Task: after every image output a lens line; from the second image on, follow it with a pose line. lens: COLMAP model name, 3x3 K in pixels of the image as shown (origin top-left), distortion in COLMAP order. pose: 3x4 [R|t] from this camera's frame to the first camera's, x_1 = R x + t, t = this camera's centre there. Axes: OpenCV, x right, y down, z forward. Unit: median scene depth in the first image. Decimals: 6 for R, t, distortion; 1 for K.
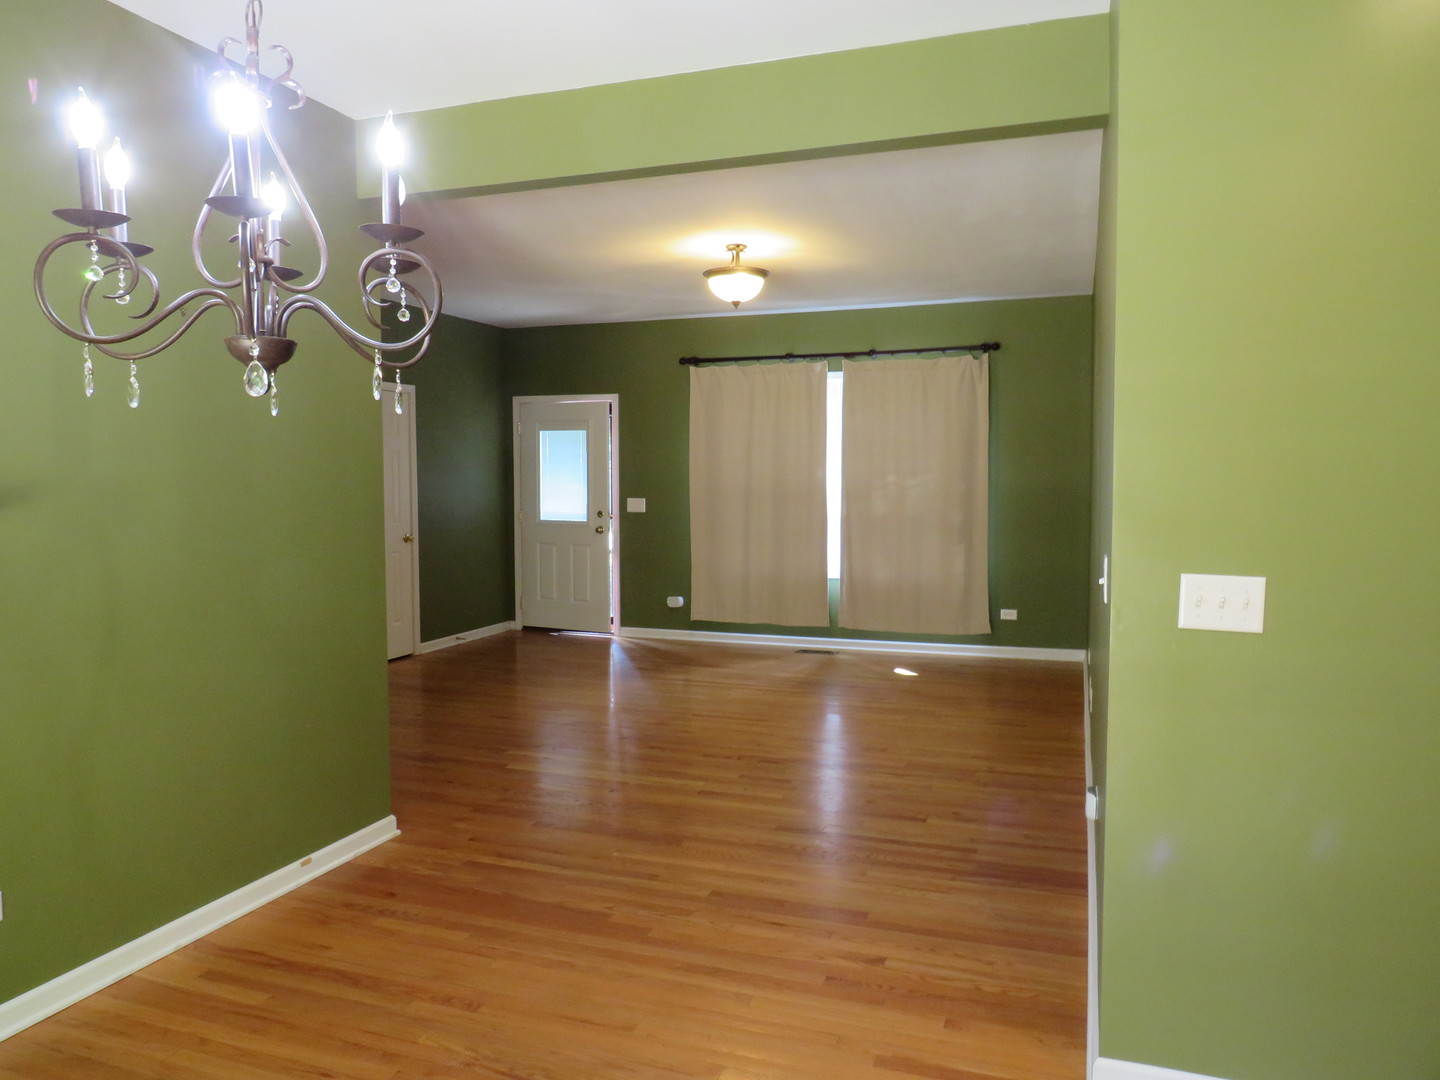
lens RADIAL K [[1016.0, 0, 715.8], [0, 1016.0, 537.2], [0, 0, 1]] dist [-0.053363, 0.039458]
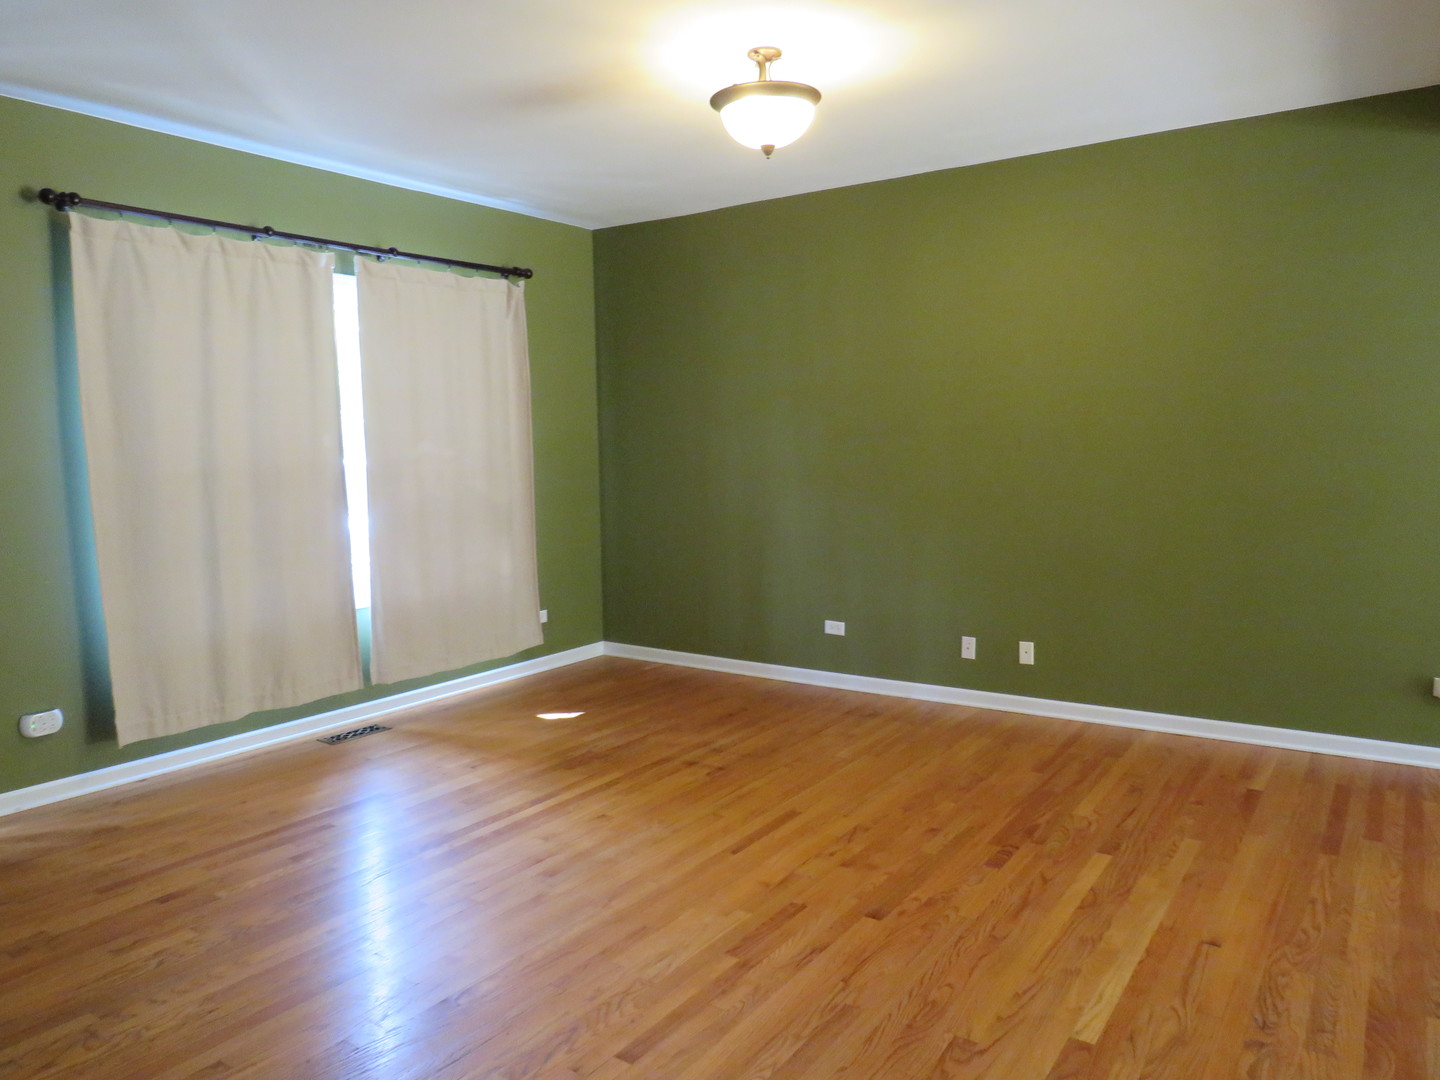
lens RADIAL K [[1016.0, 0, 715.8], [0, 1016.0, 537.2], [0, 0, 1]] dist [-0.053363, 0.039458]
pose [[0.263861, -0.092305, 0.960134, -0.415496], [0.069955, 0.994621, 0.076395, -0.035824], [-0.962021, 0.047008, 0.268899, 0.625791]]
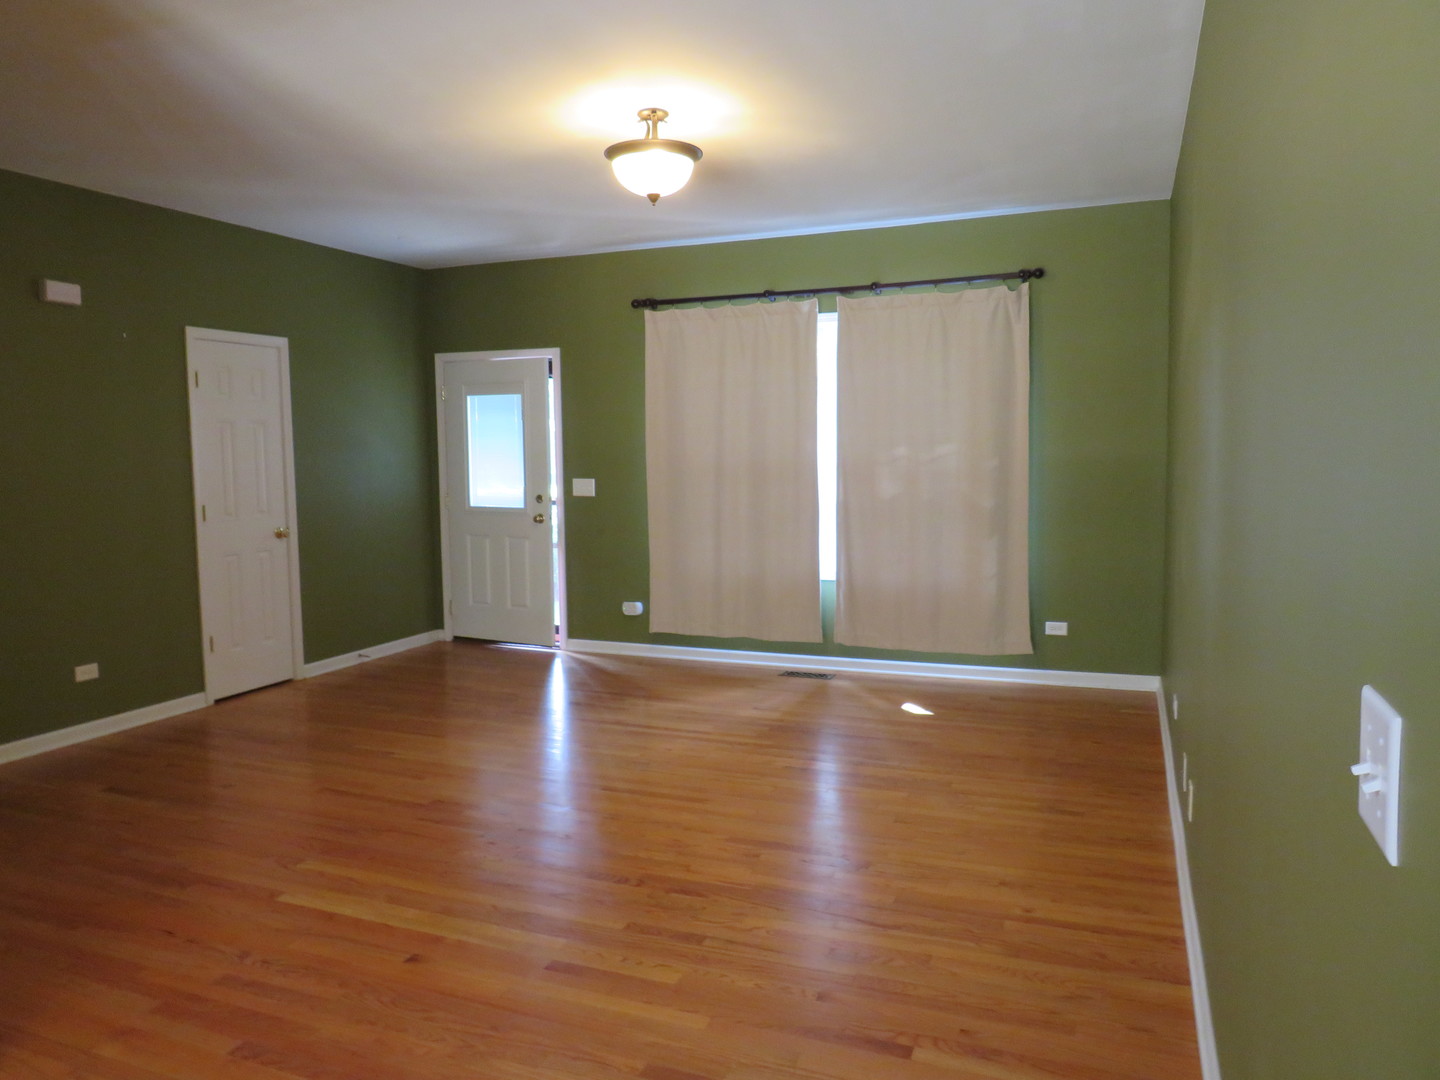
lens RADIAL K [[1016.0, 0, 715.8], [0, 1016.0, 537.2], [0, 0, 1]] dist [-0.053363, 0.039458]
pose [[0.999136, -0.006178, -0.041090, 0.063030], [0.007261, 0.999629, 0.026253, -0.013634], [0.040913, -0.026529, 0.998810, 0.223806]]
